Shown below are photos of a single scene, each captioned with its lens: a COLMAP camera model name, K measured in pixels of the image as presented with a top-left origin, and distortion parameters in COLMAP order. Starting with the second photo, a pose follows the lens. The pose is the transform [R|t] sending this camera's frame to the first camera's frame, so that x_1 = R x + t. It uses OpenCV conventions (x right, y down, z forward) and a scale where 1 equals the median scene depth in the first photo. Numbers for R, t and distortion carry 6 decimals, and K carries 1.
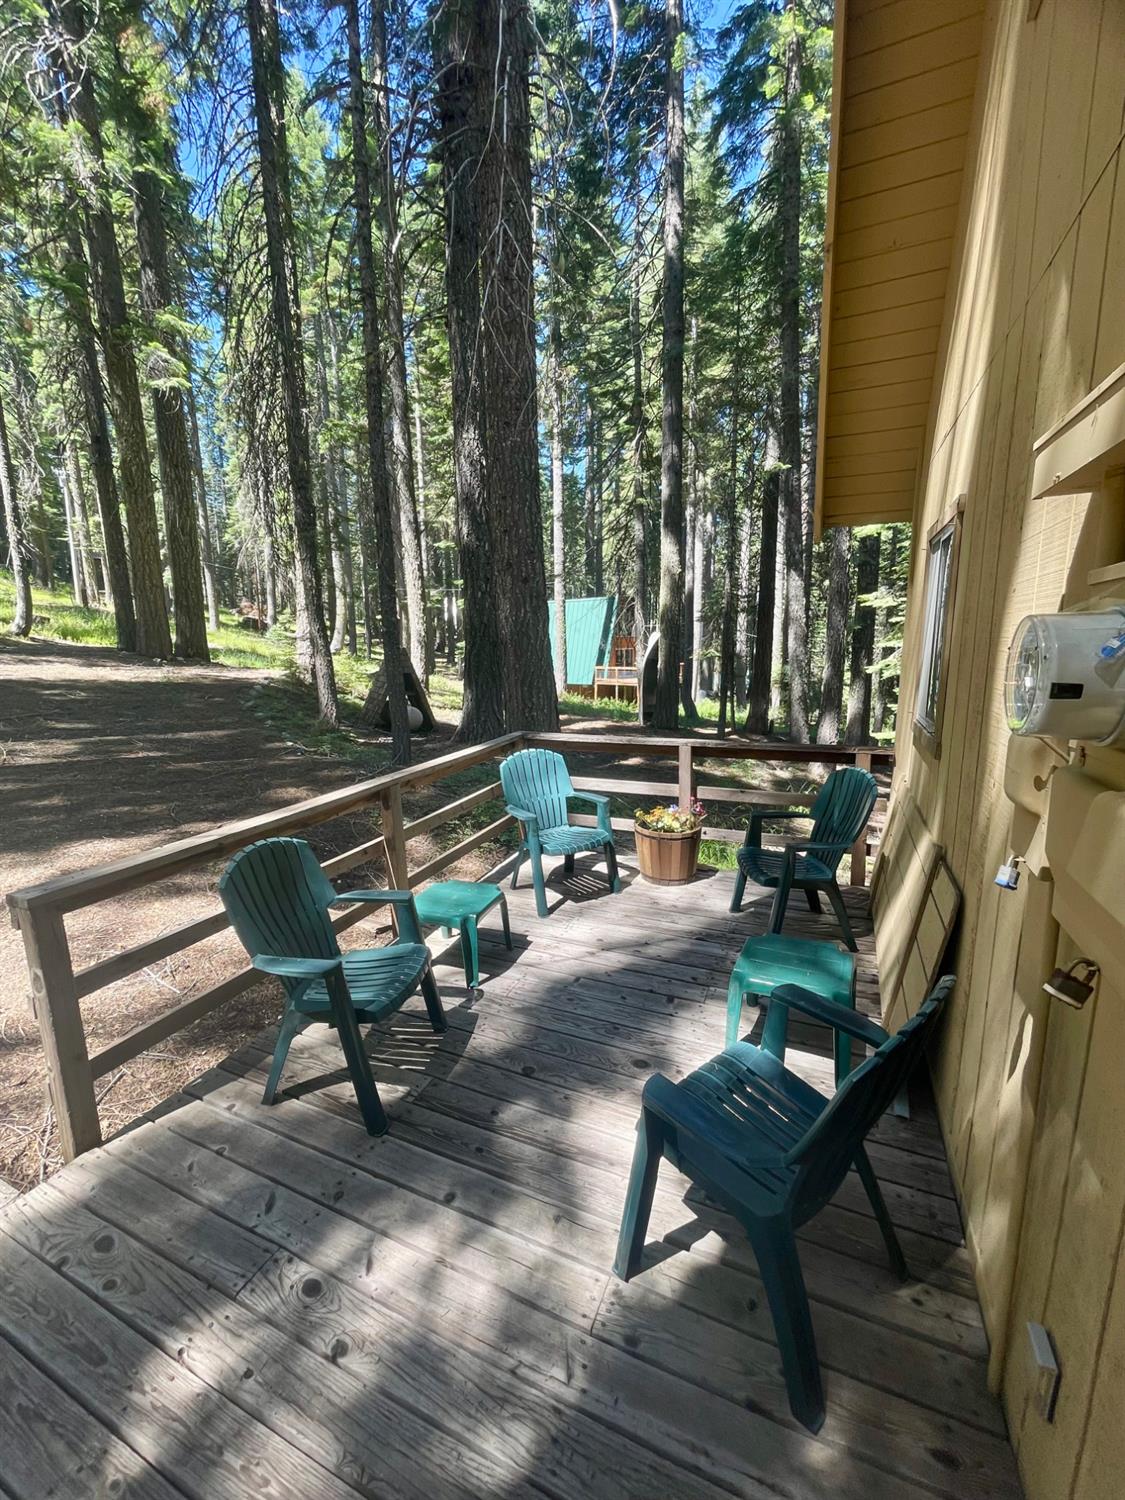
lens RADIAL K [[601.4, 0, 553.7], [0, 601.4, 742.5], [0, 0, 1]] dist [-0.000761, -0.000270]
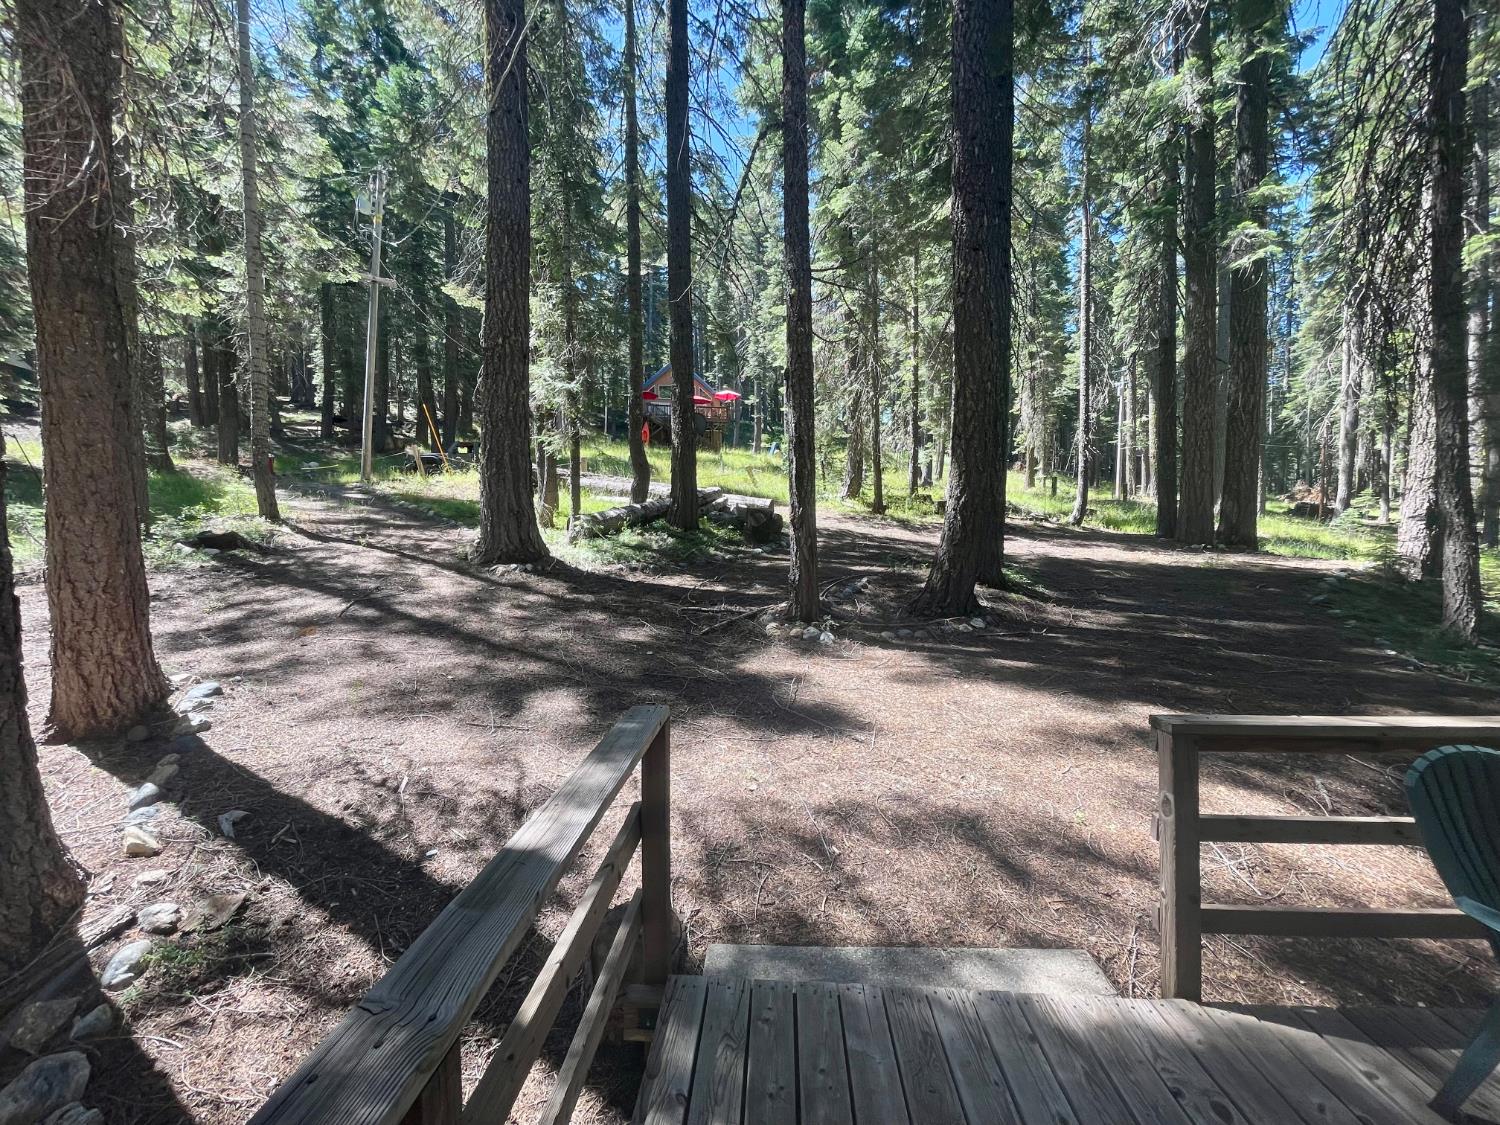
lens RADIAL K [[601.4, 0, 744.8], [0, 601.4, 567.4], [0, 0, 1]] dist [-0.000761, -0.000270]
pose [[0.357117, 0.046936, -0.932880, -0.019500], [-0.148843, 0.988834, -0.007227, 0.012594], [0.922124, 0.141433, 0.360115, -0.014080]]
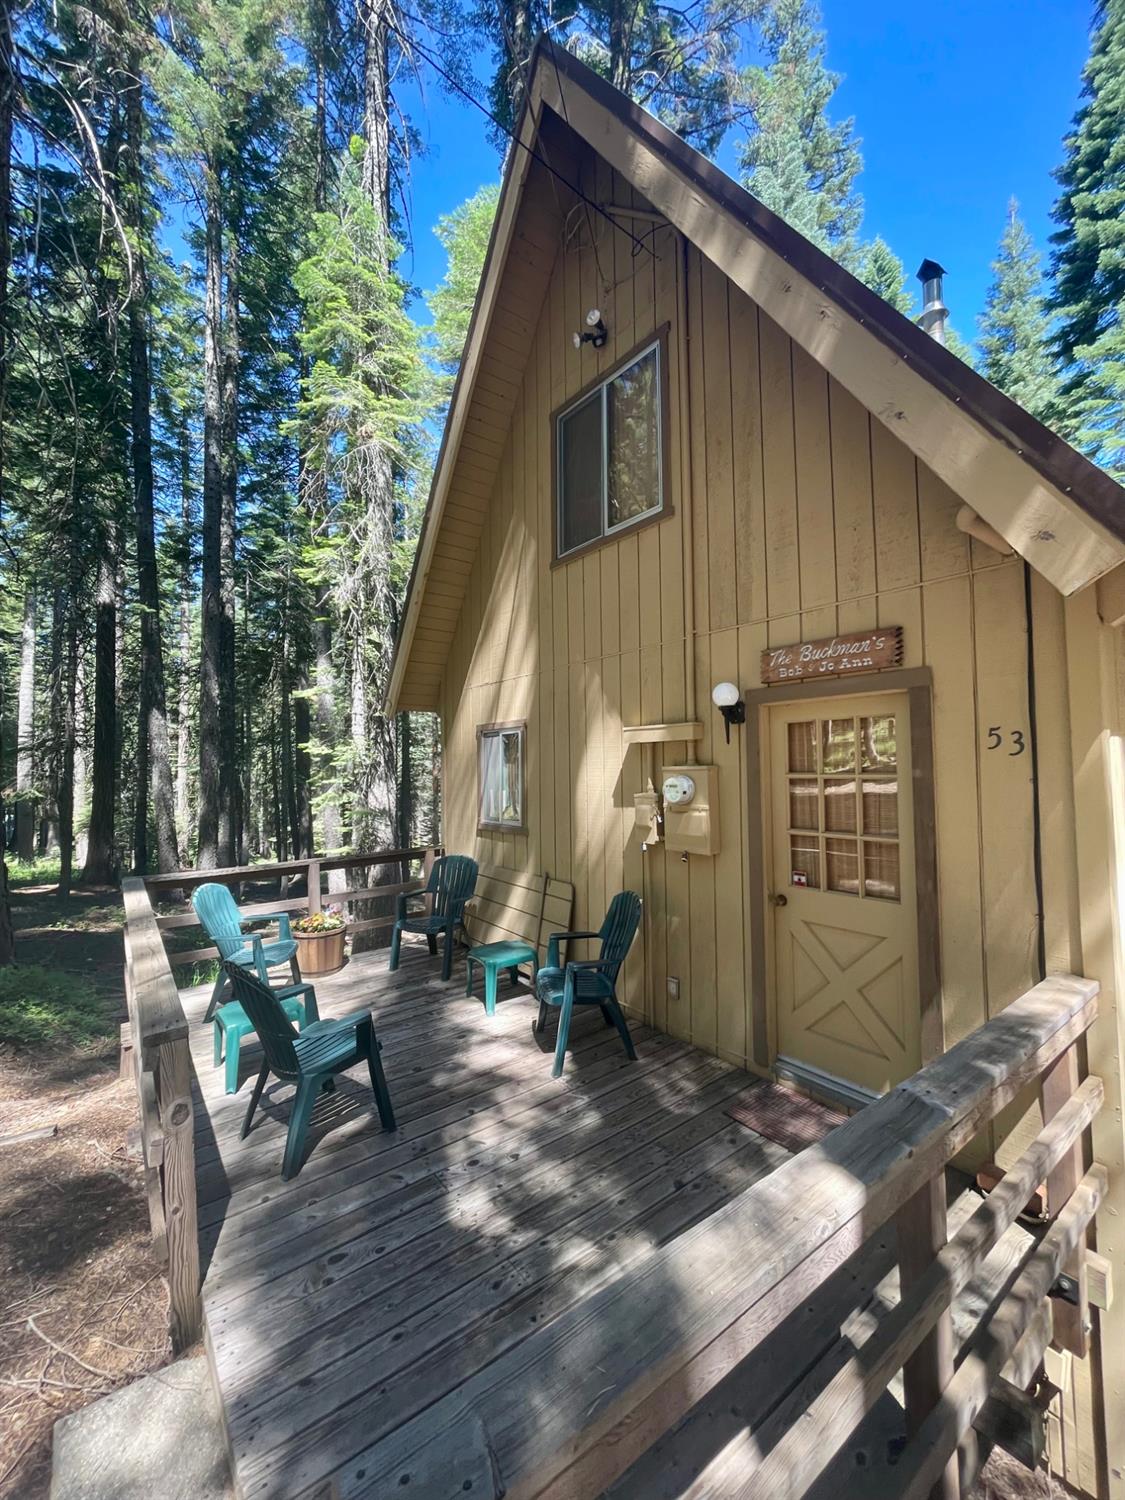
lens RADIAL K [[601.4, 0, 551.2], [0, 601.4, 742.7], [0, 0, 1]] dist [-0.000761, -0.000270]
pose [[0.486088, 0.039793, 0.873003, -0.193032], [0.156553, 0.978838, -0.131786, 0.000242], [-0.859773, 0.200731, 0.469572, -0.024222]]
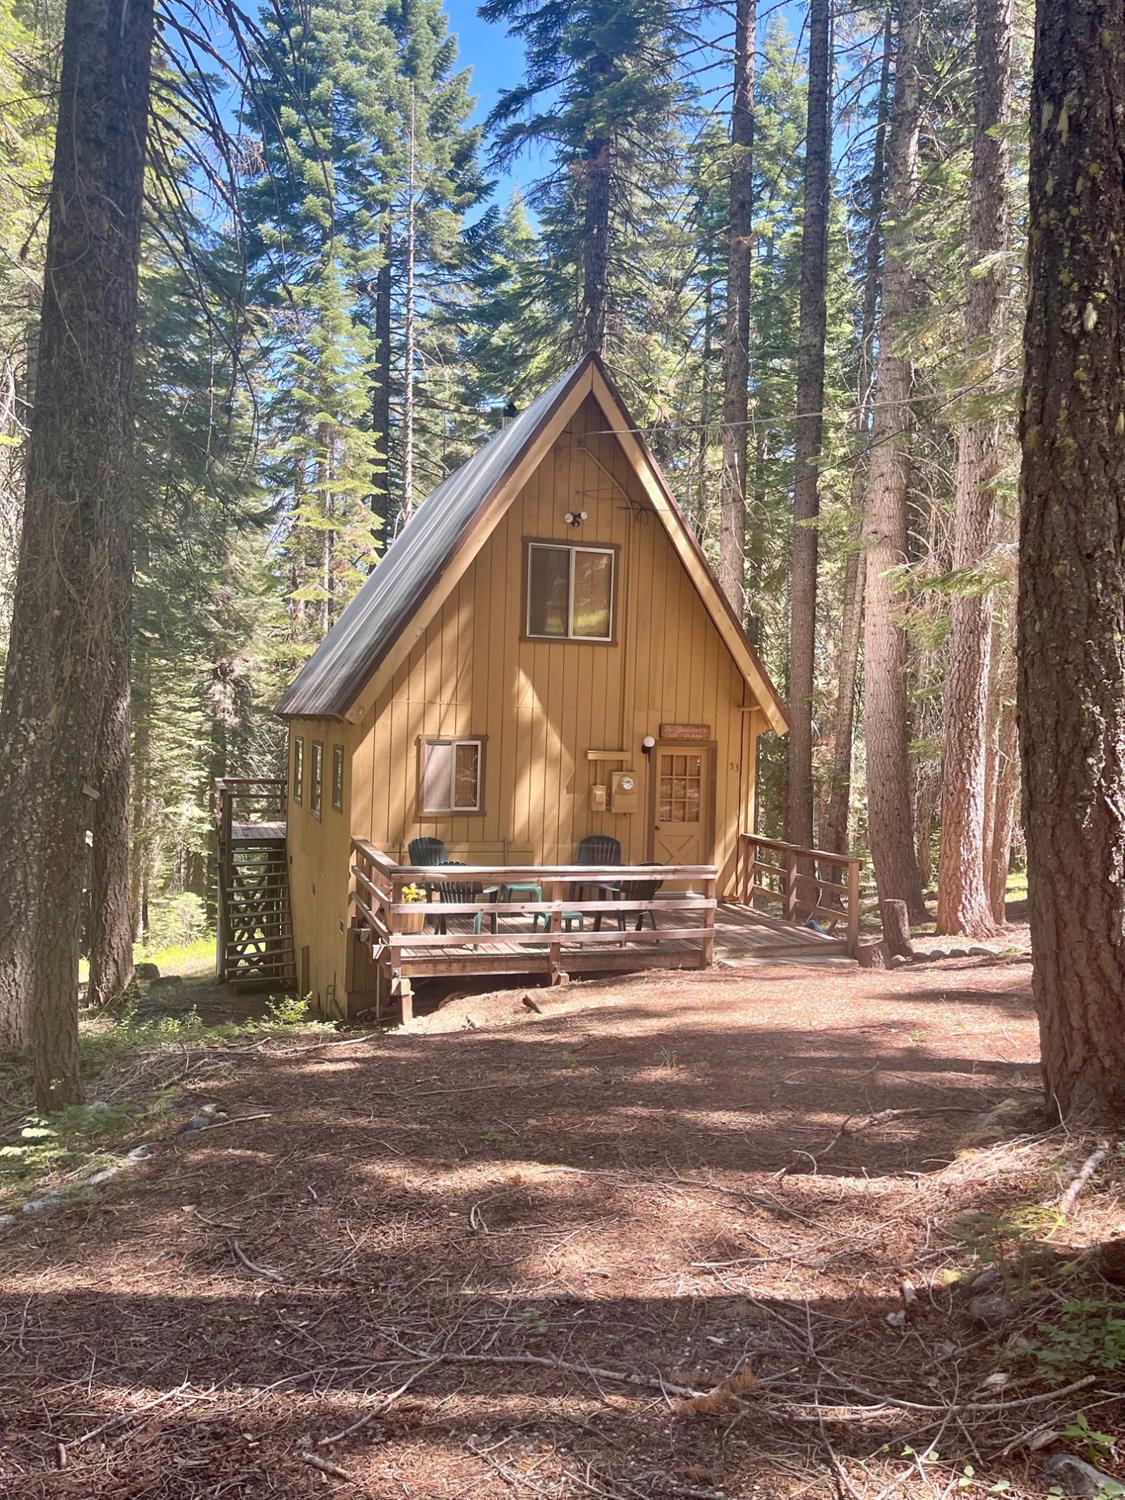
lens RADIAL K [[1081.2, 0, 560.4], [0, 1081.2, 749.1], [0, 0, 1]] dist [0.039433, -0.001496]
pose [[-0.671747, -0.028183, 0.740245, -0.604163], [0.106148, 0.985302, 0.133839, -0.164509], [-0.733136, 0.168482, -0.658882, 0.697384]]
